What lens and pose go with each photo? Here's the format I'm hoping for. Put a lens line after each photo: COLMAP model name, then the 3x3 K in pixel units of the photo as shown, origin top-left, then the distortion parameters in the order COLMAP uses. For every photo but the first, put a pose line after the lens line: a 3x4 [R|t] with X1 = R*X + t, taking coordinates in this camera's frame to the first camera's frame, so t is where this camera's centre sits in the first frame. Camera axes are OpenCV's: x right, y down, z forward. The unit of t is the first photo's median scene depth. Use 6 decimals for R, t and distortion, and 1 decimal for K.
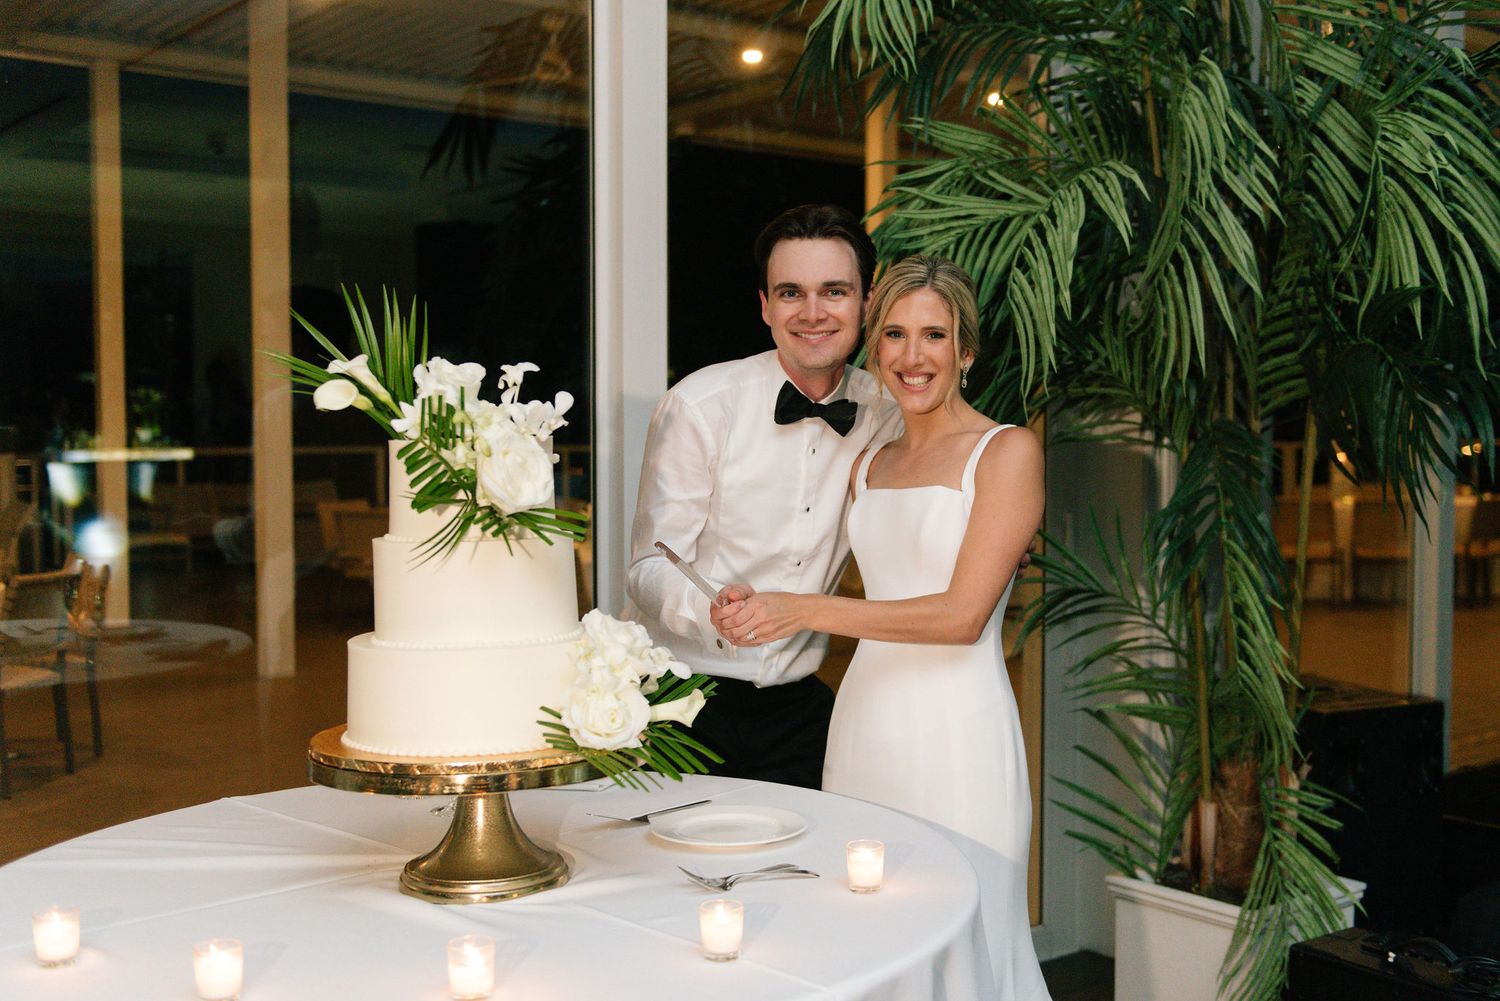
lens RADIAL K [[1565.8, 0, 750.0], [0, 1565.8, 500.5], [0, 0, 1]] dist [0.005108, -0.006506]
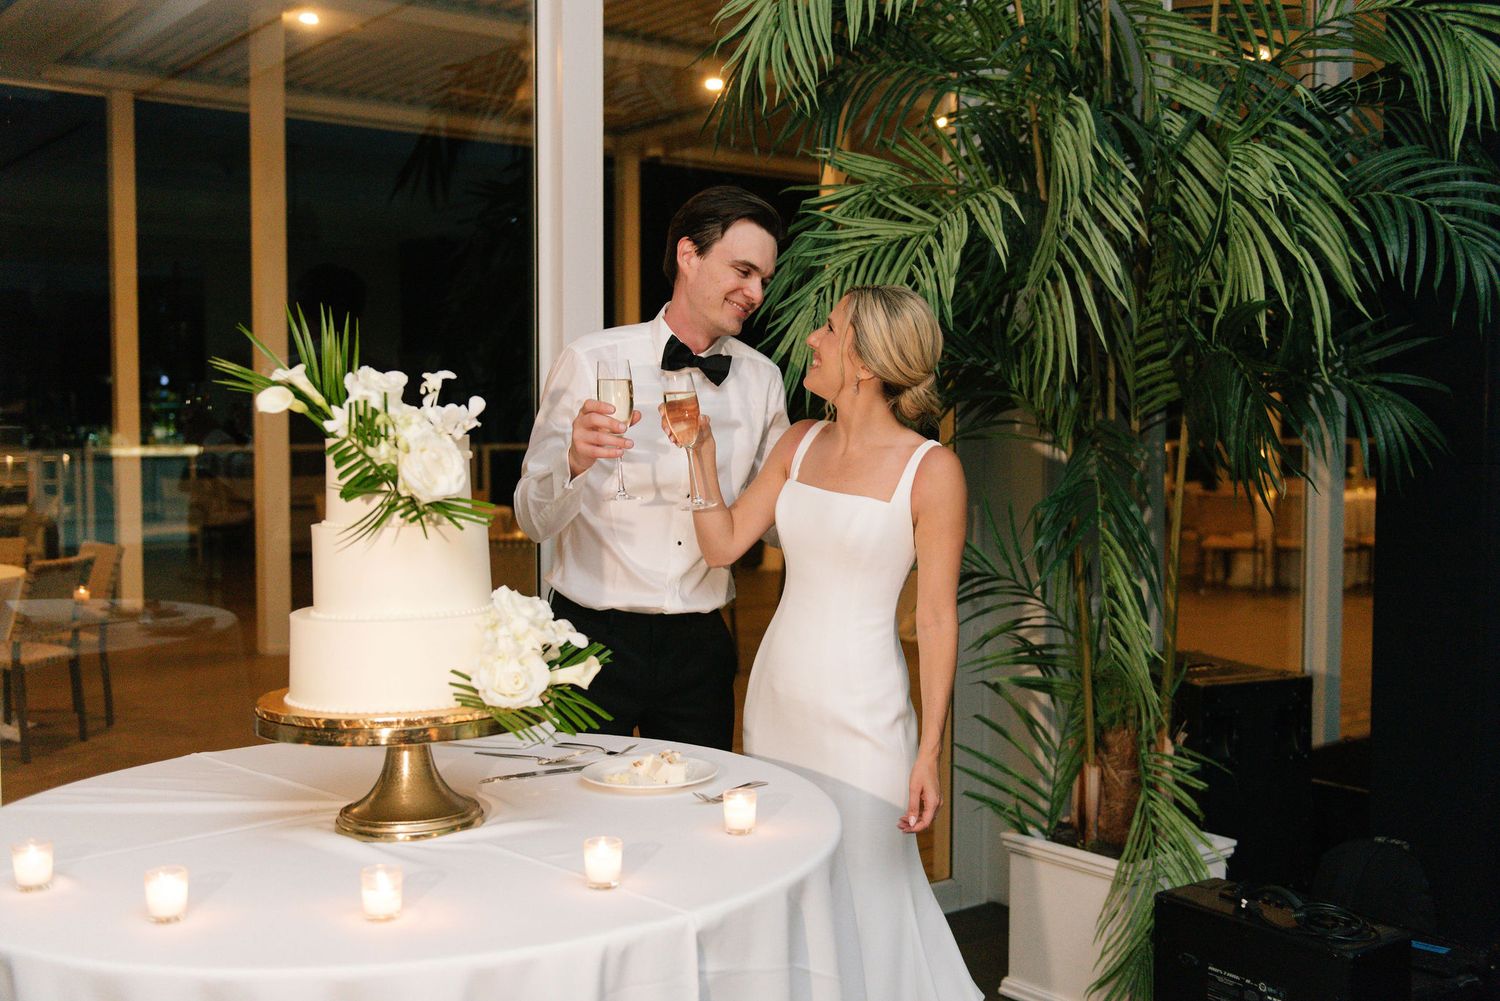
lens RADIAL K [[1517.8, 0, 750.0], [0, 1517.8, 500.5], [0, 0, 1]] dist [-0.002527, 0.014173]
pose [[0.999808, 0.000805, -0.019585, 0.077362], [-0.000746, 0.999995, 0.003021, 0.002402], [0.019587, -0.003006, 0.999804, -0.080196]]
